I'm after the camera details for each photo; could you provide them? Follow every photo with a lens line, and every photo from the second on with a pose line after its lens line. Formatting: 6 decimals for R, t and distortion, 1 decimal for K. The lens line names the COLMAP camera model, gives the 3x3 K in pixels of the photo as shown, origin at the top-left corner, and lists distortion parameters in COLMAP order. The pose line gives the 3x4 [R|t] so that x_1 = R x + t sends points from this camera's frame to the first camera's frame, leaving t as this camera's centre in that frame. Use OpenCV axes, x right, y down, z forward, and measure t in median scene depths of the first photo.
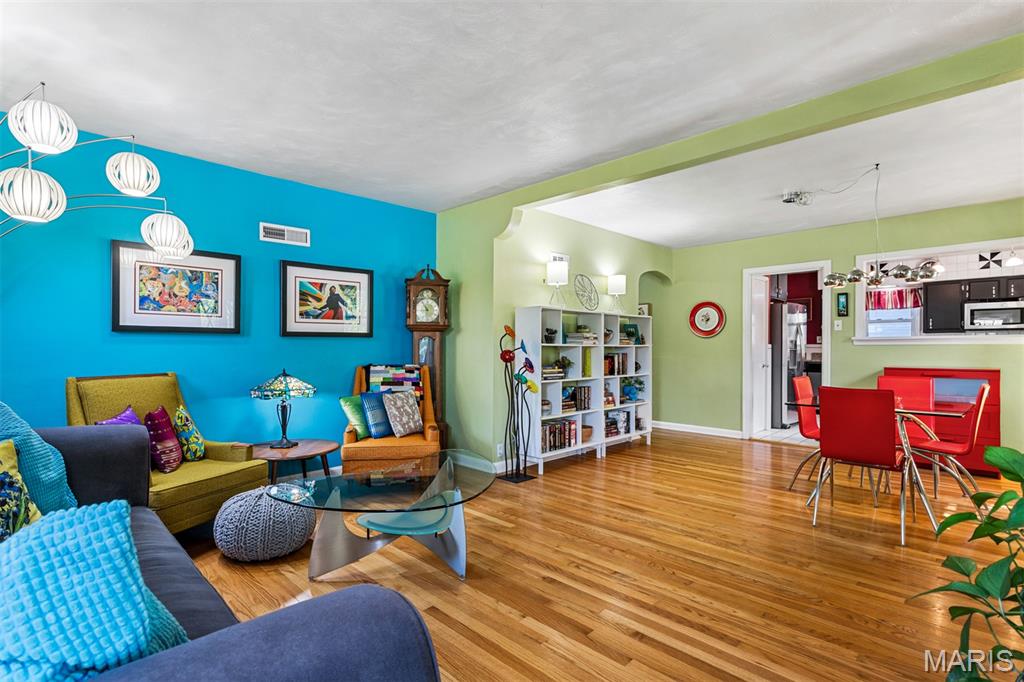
lens RADIAL K [[495.9, 0, 496.2], [0, 495.9, 355.1], [0, 0, 1]] dist [-0.007456, 0.006333]
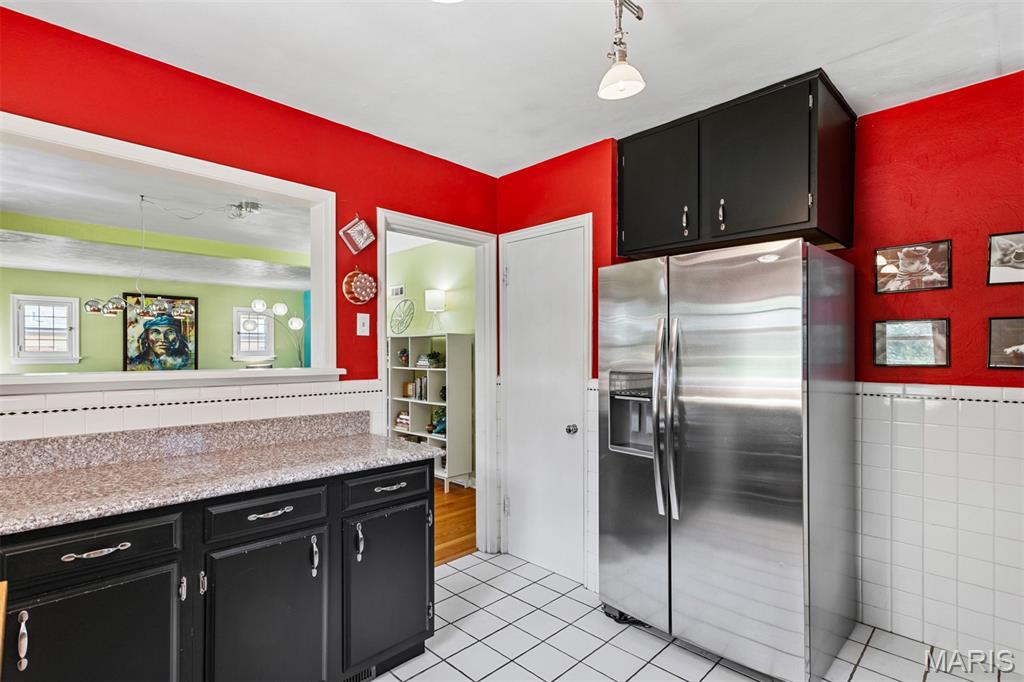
lens RADIAL K [[495.9, 0, 501.3], [0, 495.9, 354.6], [0, 0, 1]] dist [-0.007456, 0.006333]
pose [[0.003293, 0.007708, -0.999965, 1.442875], [-0.013540, 0.999879, 0.007663, -0.065742], [0.999903, 0.013514, 0.003397, 1.401927]]
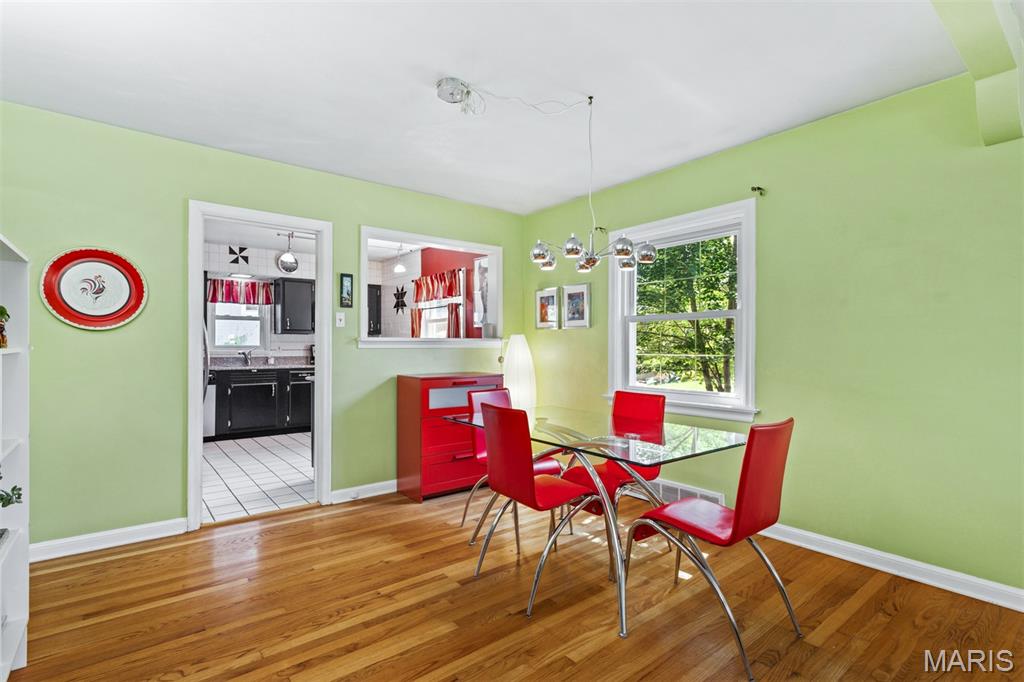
lens RADIAL K [[495.9, 0, 506.1], [0, 495.9, 344.4], [0, 0, 1]] dist [-0.007456, 0.006333]
pose [[0.108973, 0.005958, 0.994027, 0.028061], [0.013901, 0.999875, -0.007517, -0.020661], [-0.993947, 0.014637, 0.108877, 0.838216]]
